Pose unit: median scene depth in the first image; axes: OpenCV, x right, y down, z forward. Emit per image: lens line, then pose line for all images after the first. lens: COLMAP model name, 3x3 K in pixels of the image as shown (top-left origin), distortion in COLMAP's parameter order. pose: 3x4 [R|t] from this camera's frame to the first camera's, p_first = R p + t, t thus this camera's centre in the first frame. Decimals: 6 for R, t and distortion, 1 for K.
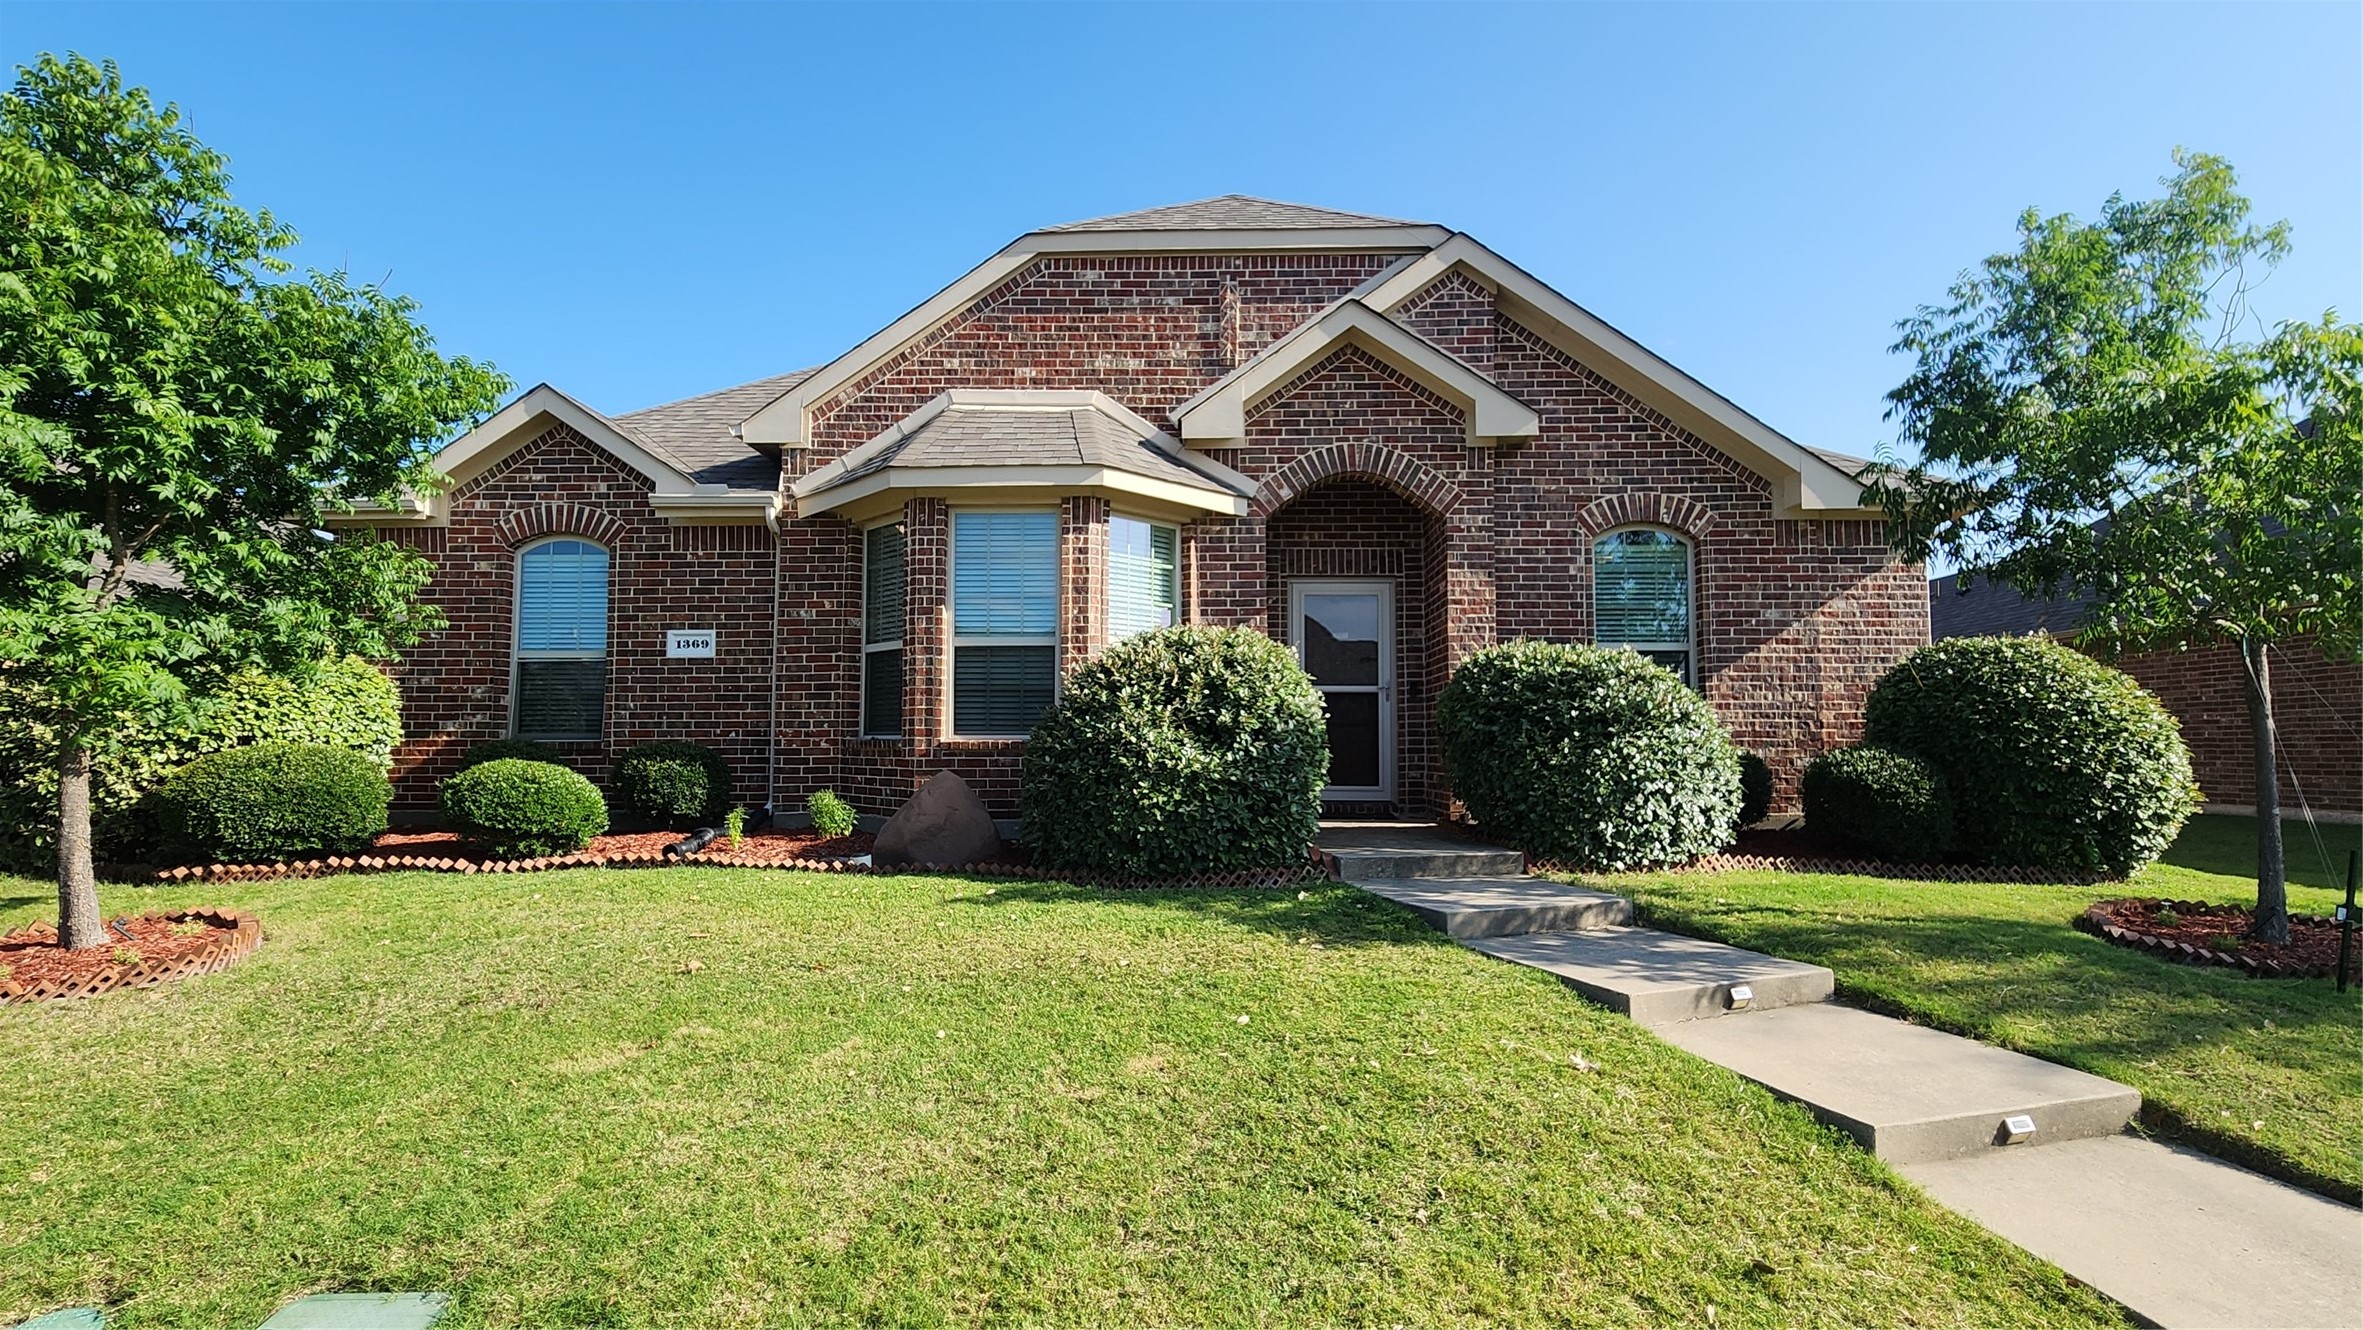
lens RADIAL K [[1146.8, 0, 1187.7], [0, 1146.8, 671.8], [0, 0, 1]] dist [0.007315, -0.001688]
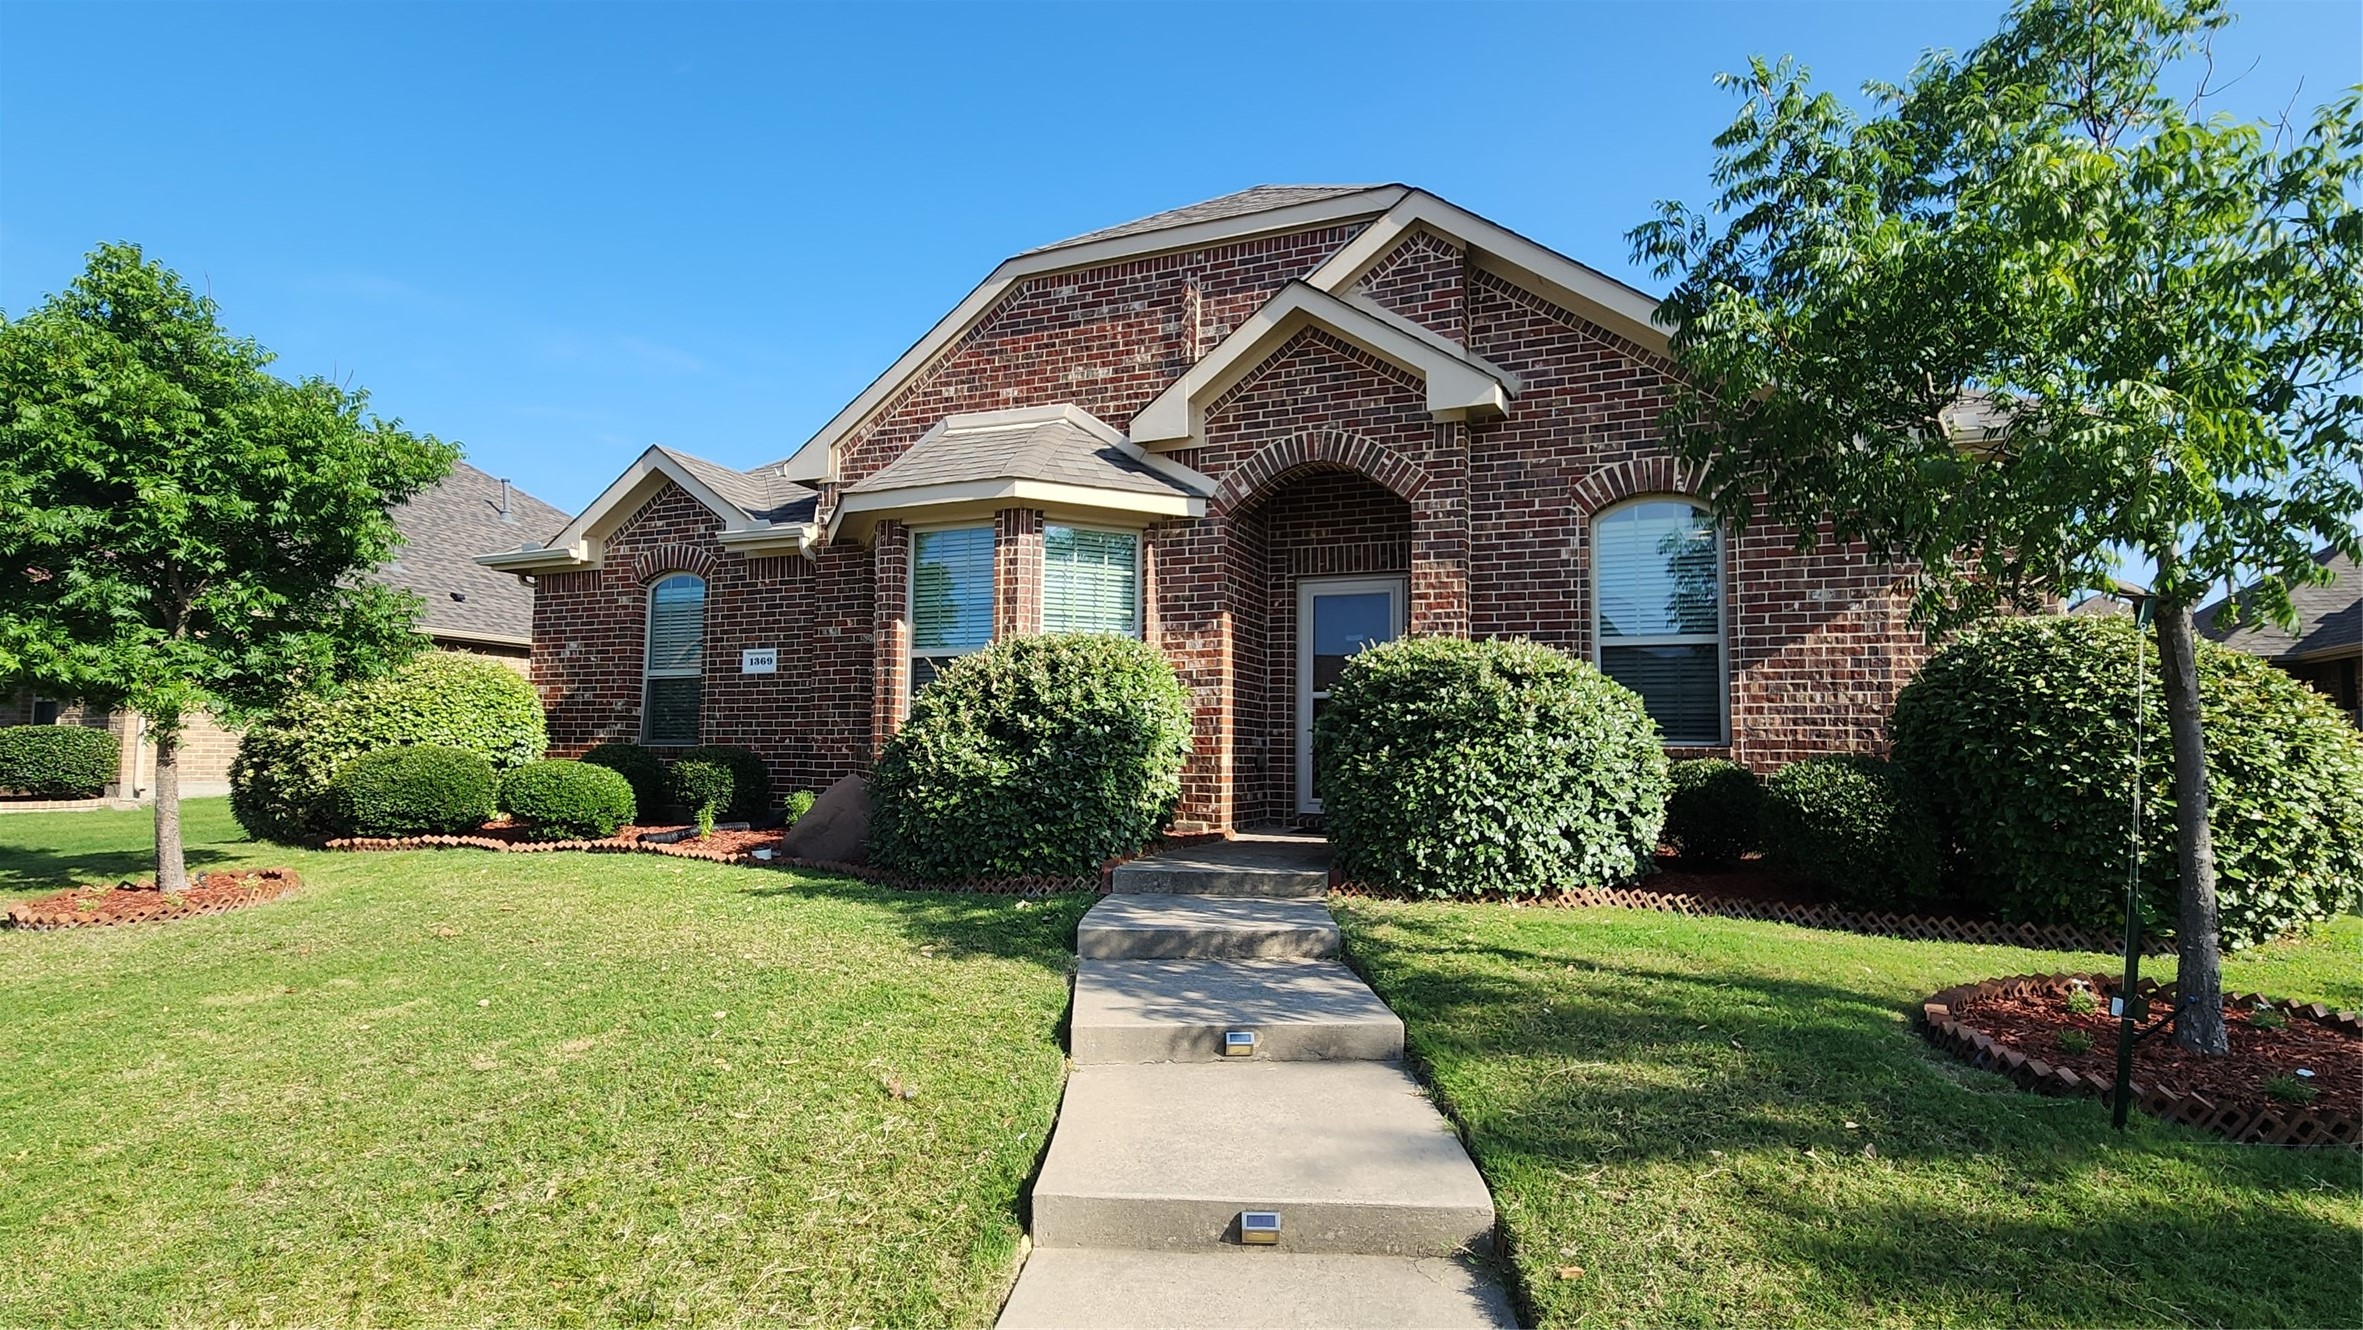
lens RADIAL K [[1146.8, 0, 1187.7], [0, 1146.8, 671.8], [0, 0, 1]] dist [0.007315, -0.001688]
pose [[0.933166, -0.018043, -0.358992, 0.380880], [0.013476, 0.999793, -0.015221, 0.009481], [0.359192, 0.009366, 0.933217, 0.092578]]
